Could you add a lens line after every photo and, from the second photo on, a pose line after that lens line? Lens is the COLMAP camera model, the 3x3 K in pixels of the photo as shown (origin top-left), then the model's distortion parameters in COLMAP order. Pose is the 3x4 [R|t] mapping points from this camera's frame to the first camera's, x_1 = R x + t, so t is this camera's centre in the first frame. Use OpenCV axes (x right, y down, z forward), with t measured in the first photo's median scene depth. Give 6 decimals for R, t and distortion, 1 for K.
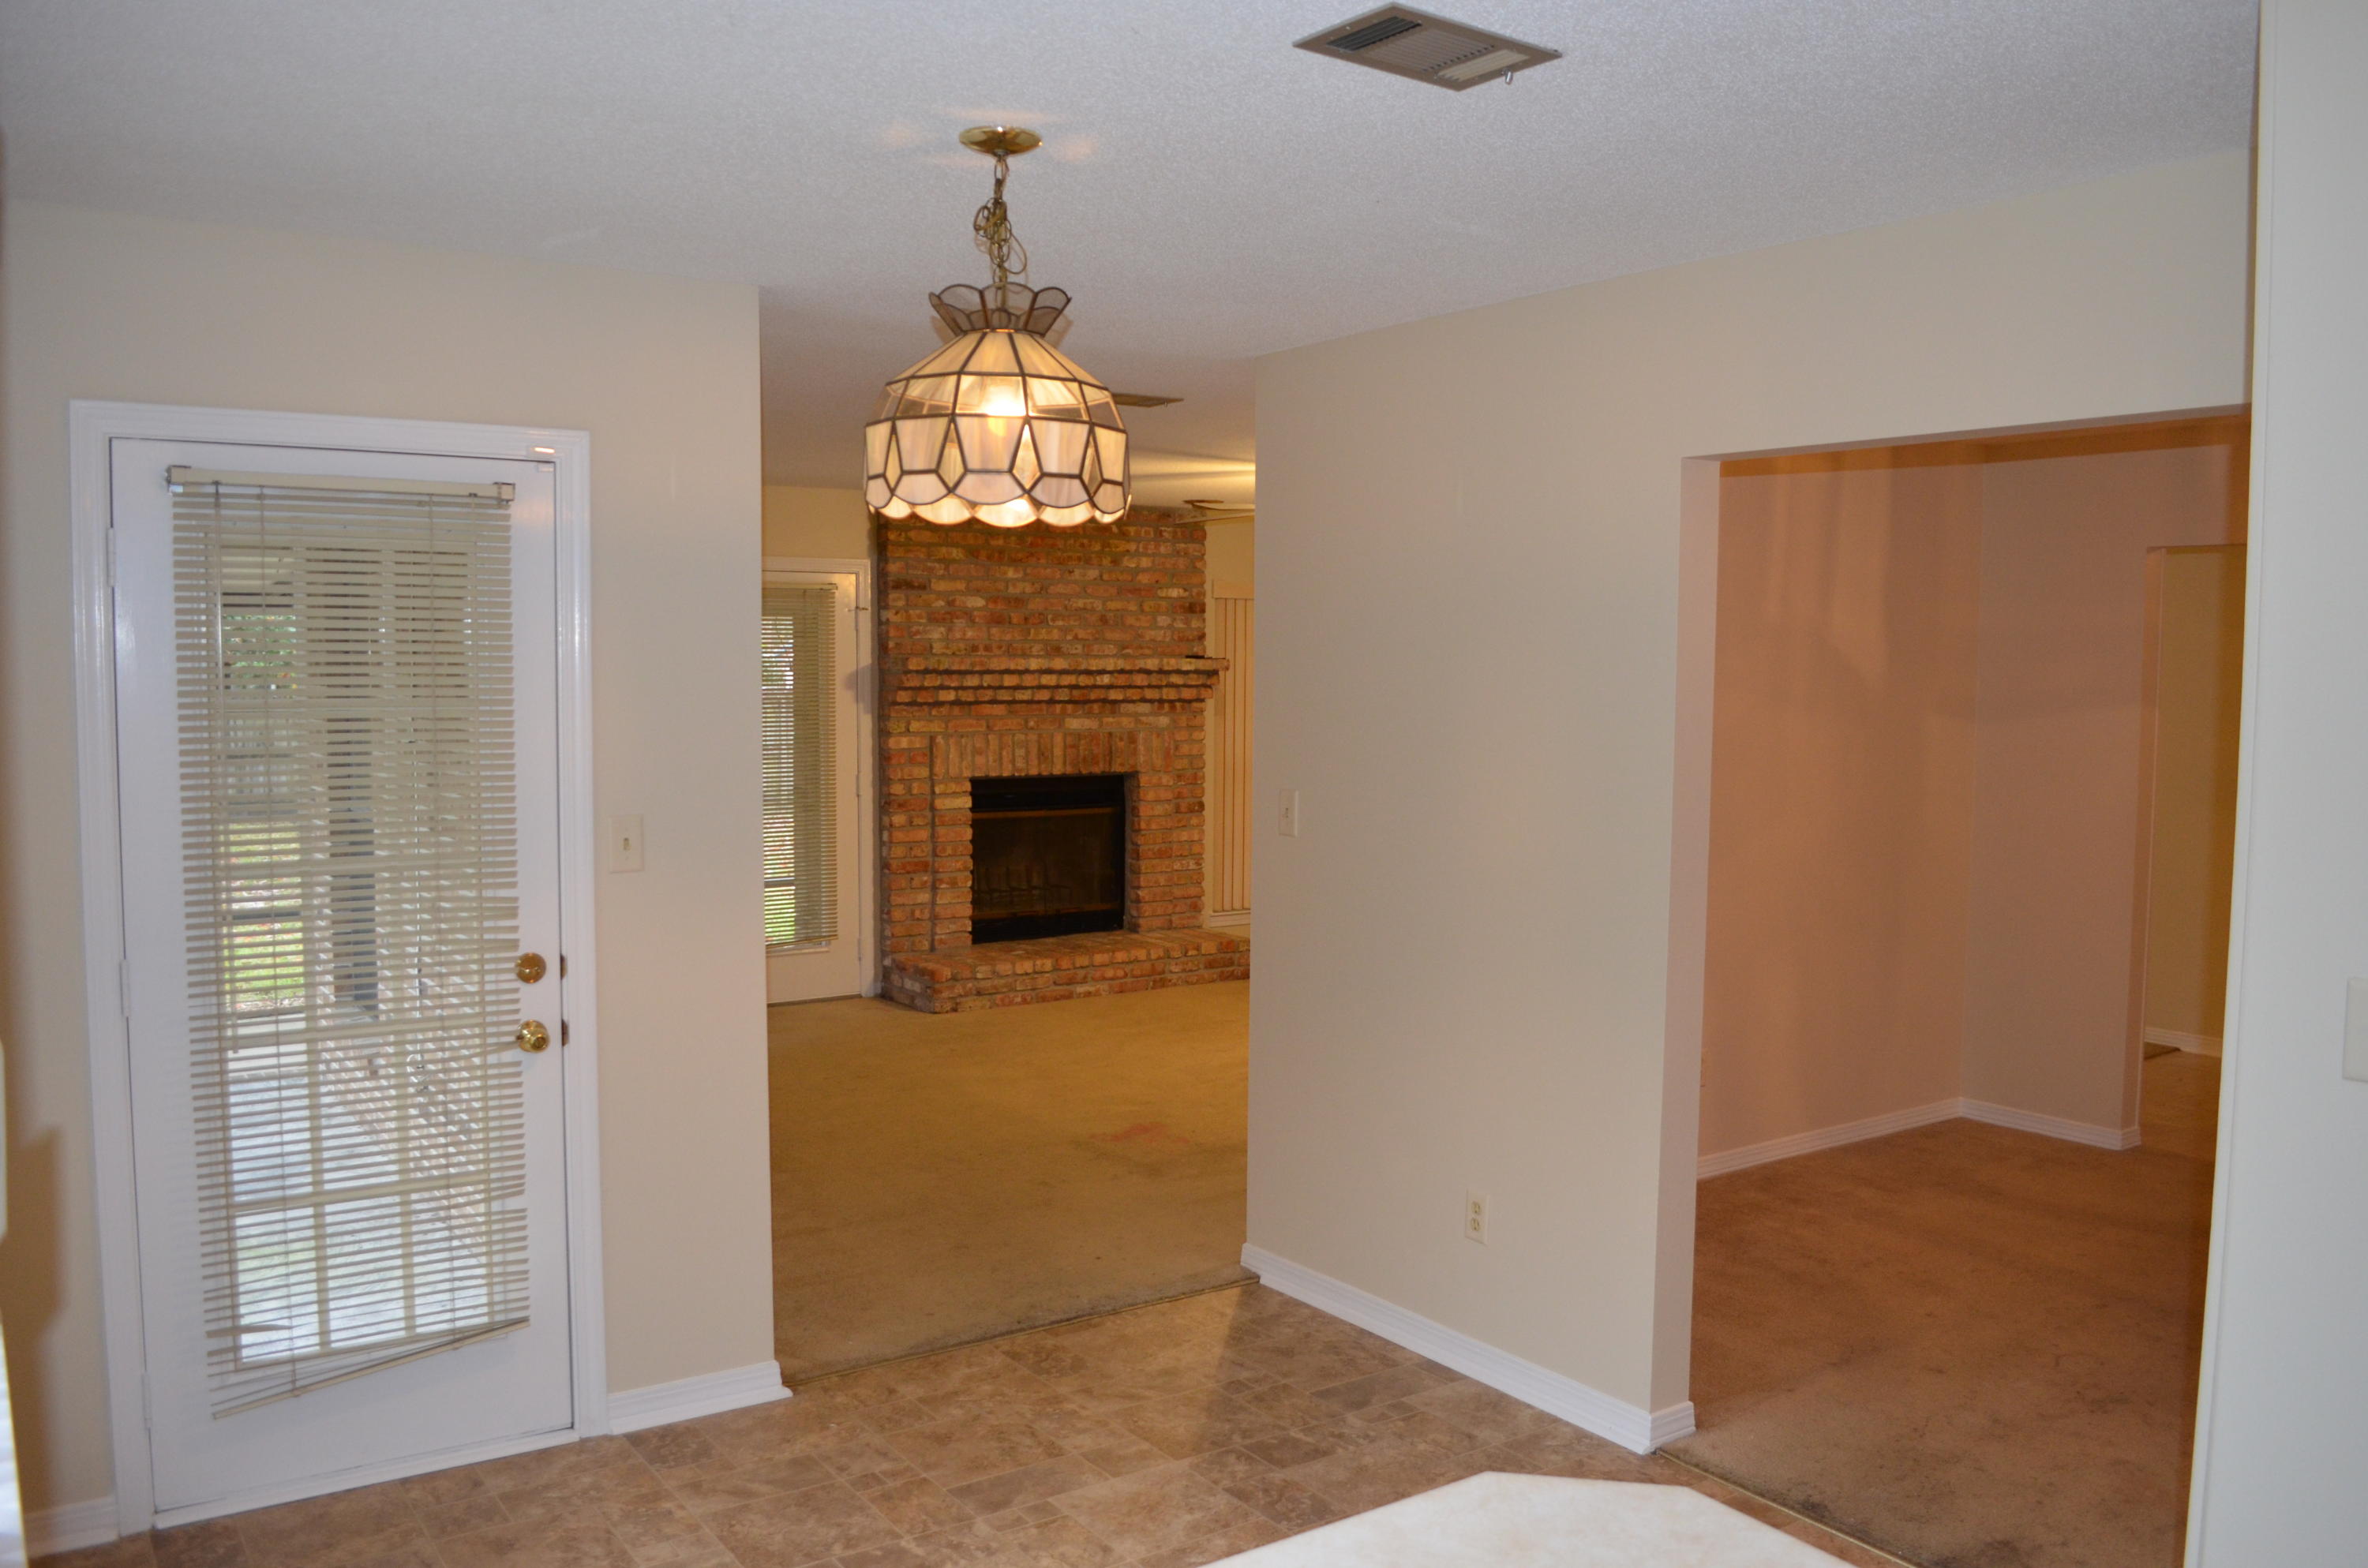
lens RADIAL K [[1870.1, 0, 1182.5], [0, 1870.1, 795.1], [0, 0, 1]] dist [-0.074047, 0.002957]
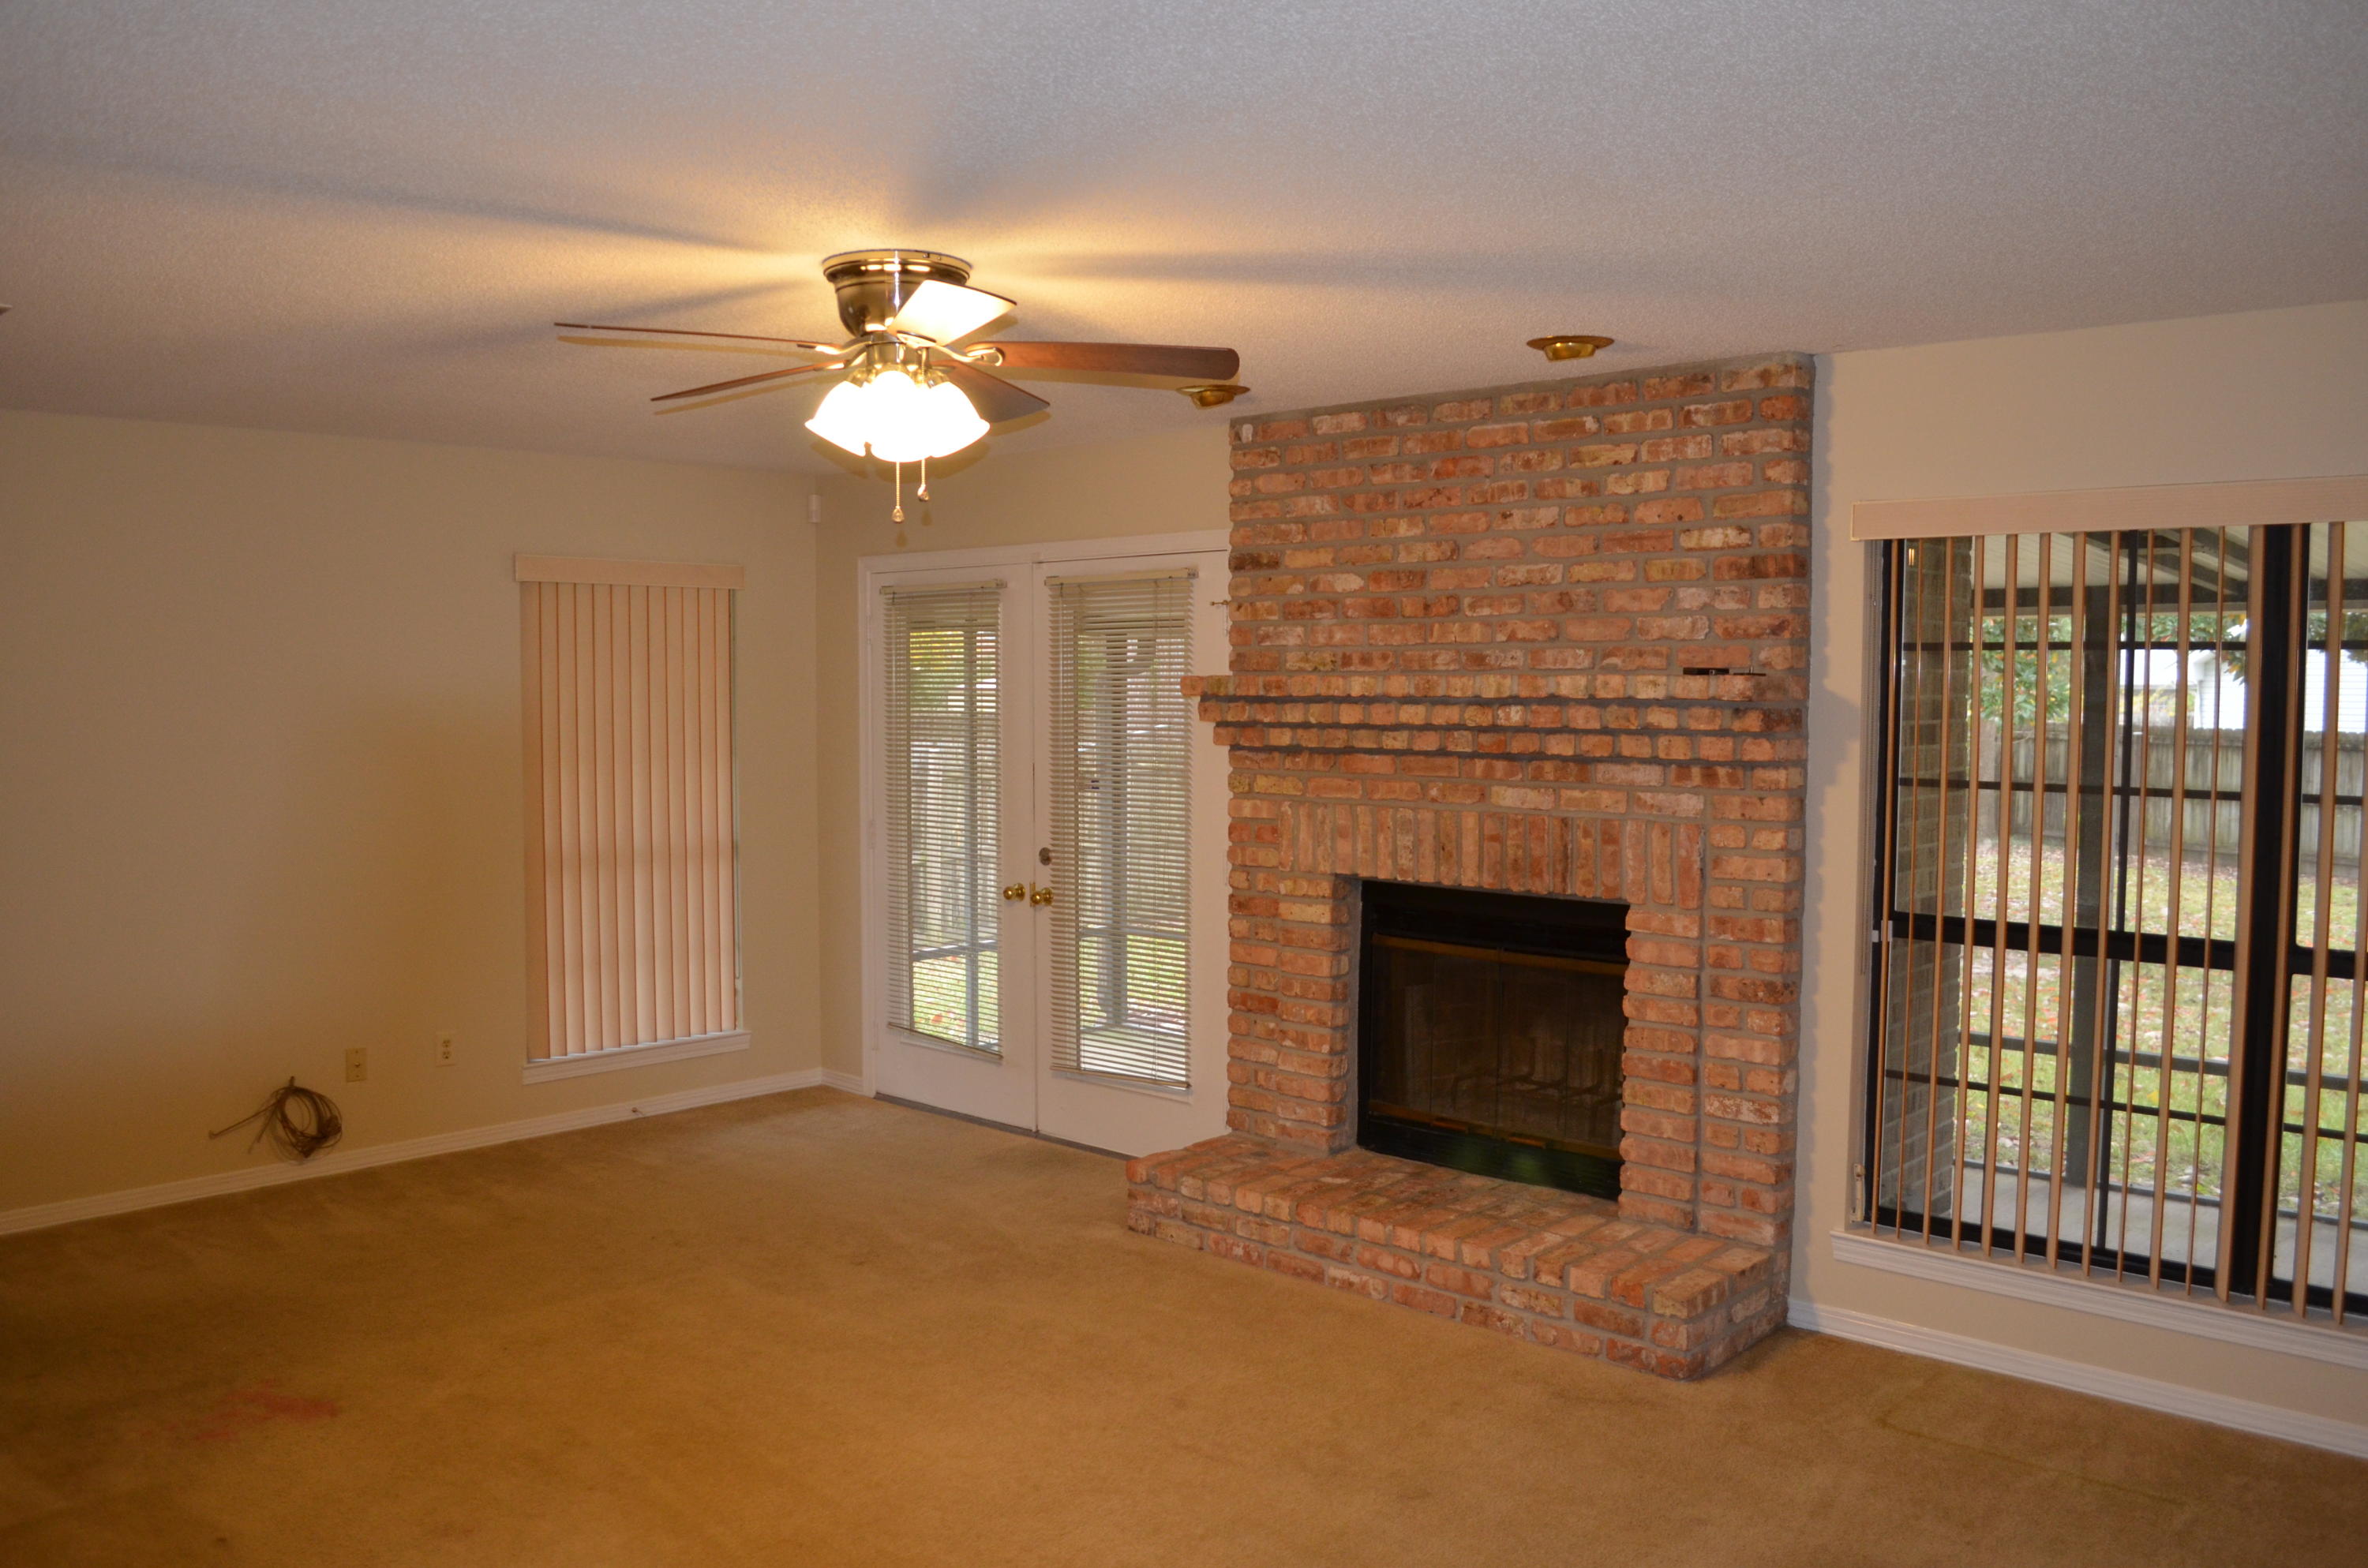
lens RADIAL K [[1870.1, 0, 1182.5], [0, 1870.1, 795.1], [0, 0, 1]] dist [-0.074047, 0.002957]
pose [[0.209693, 0.052365, -0.976364, 0.452033], [-0.072159, 0.996671, 0.037957, -0.052962], [0.975101, 0.062494, 0.212774, 0.802105]]
